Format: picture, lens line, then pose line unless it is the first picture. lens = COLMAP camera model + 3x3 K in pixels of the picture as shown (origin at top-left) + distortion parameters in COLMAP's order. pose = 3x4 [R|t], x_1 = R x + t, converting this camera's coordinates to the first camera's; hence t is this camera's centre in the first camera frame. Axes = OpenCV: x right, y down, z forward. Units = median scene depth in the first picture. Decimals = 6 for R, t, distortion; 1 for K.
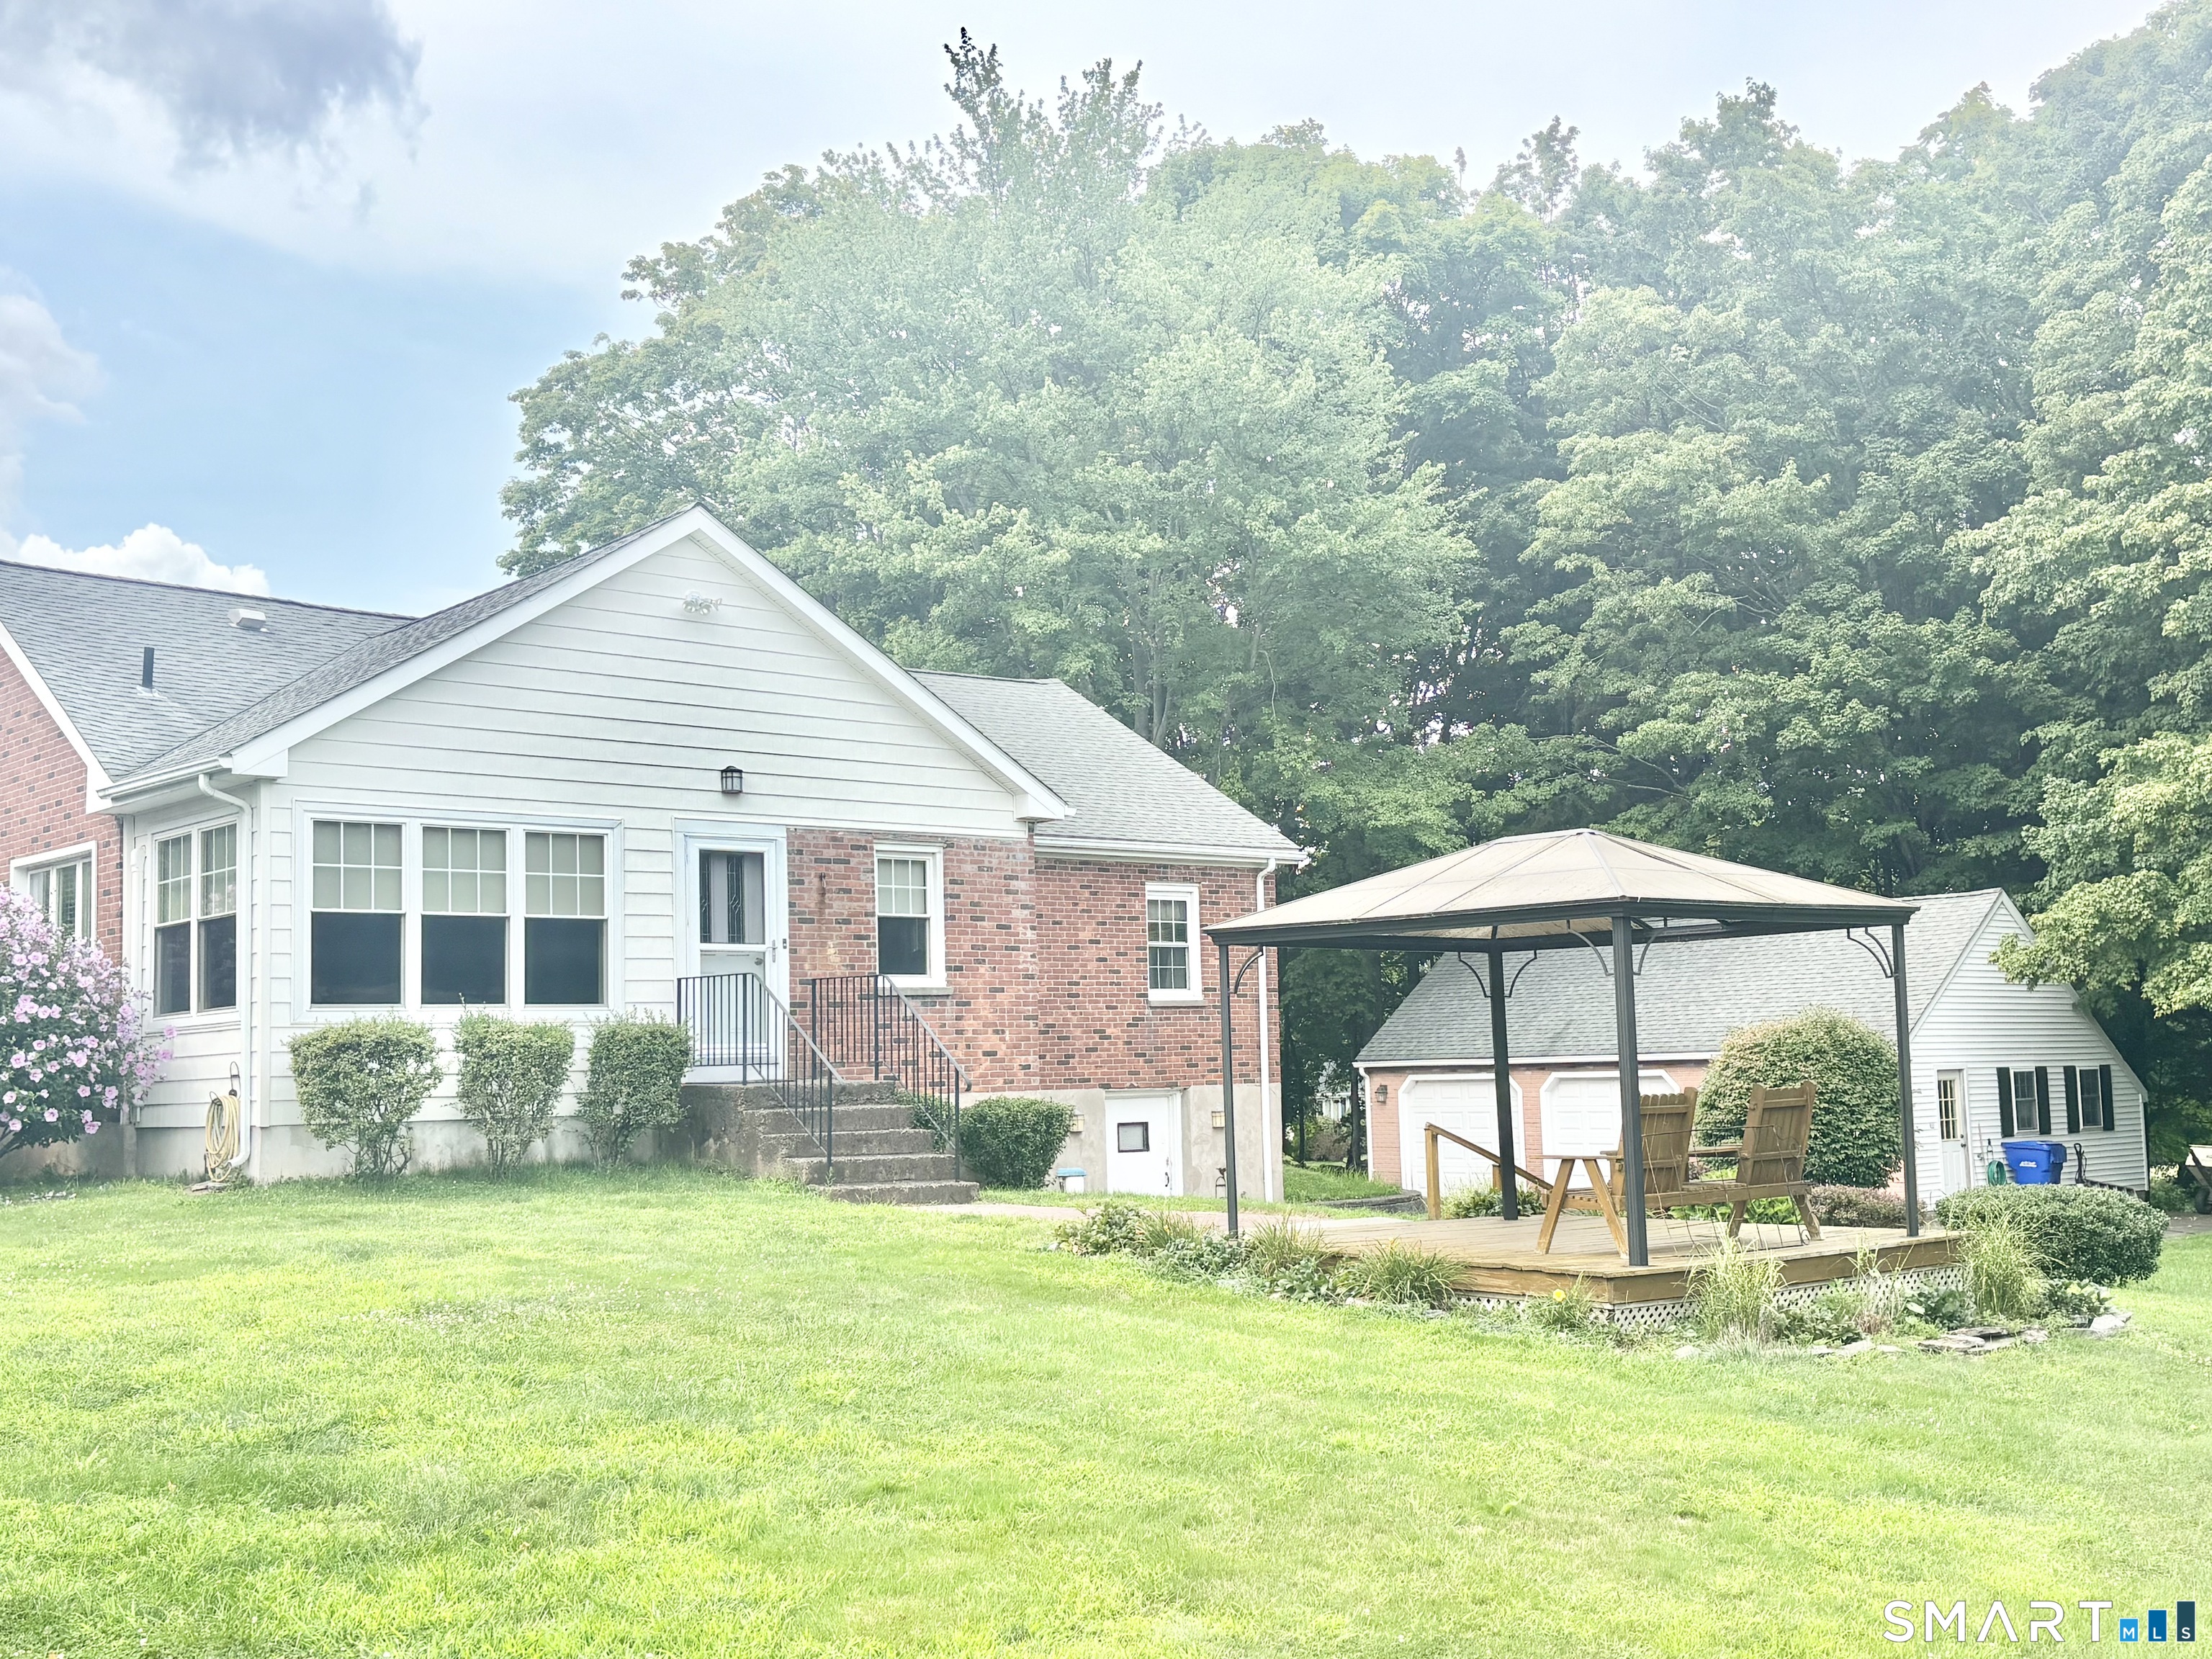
lens RADIAL K [[2456.7, 0, 1163.6], [0, 2456.7, 826.3], [0, 0, 1]] dist [0.127592, -0.422302]
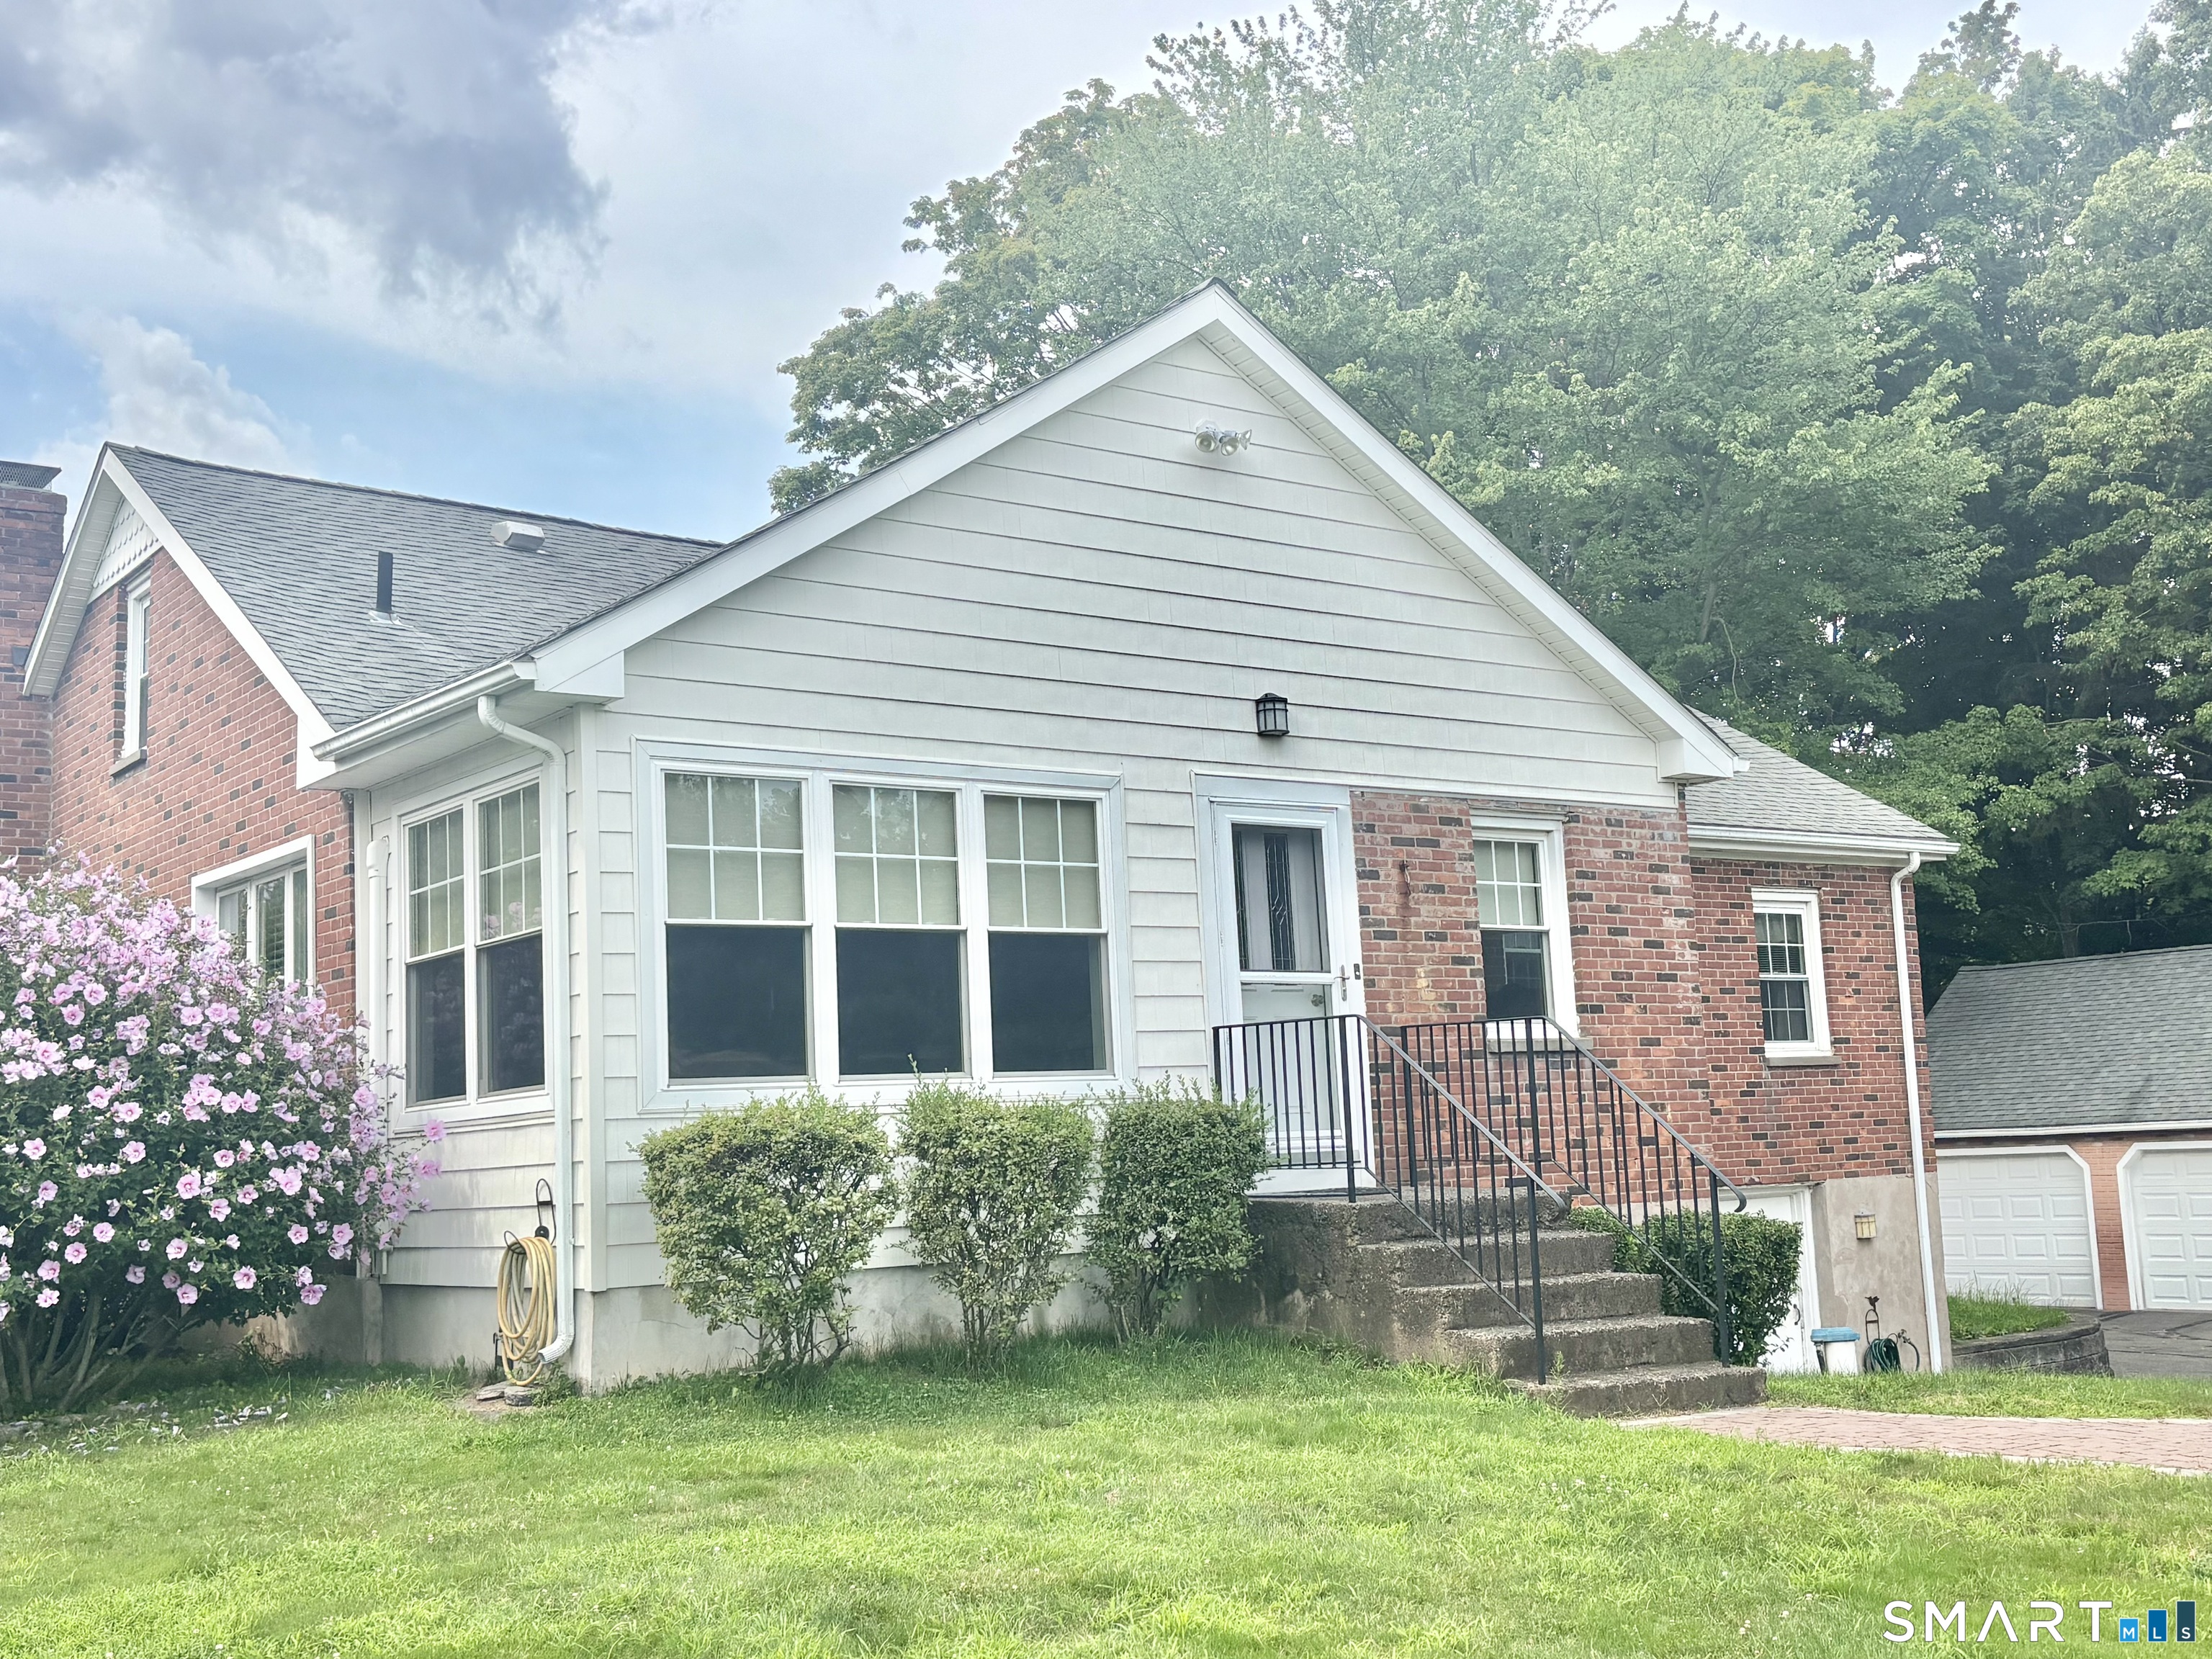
lens RADIAL K [[2468.2, 0, 1113.5], [0, 2468.2, 801.5], [0, 0, 1]] dist [0.242379, -1.073827]
pose [[0.994693, -0.031009, -0.098103, -0.149873], [0.027315, 0.998875, -0.038774, 0.026490], [0.099195, 0.035888, 0.994421, 0.350810]]
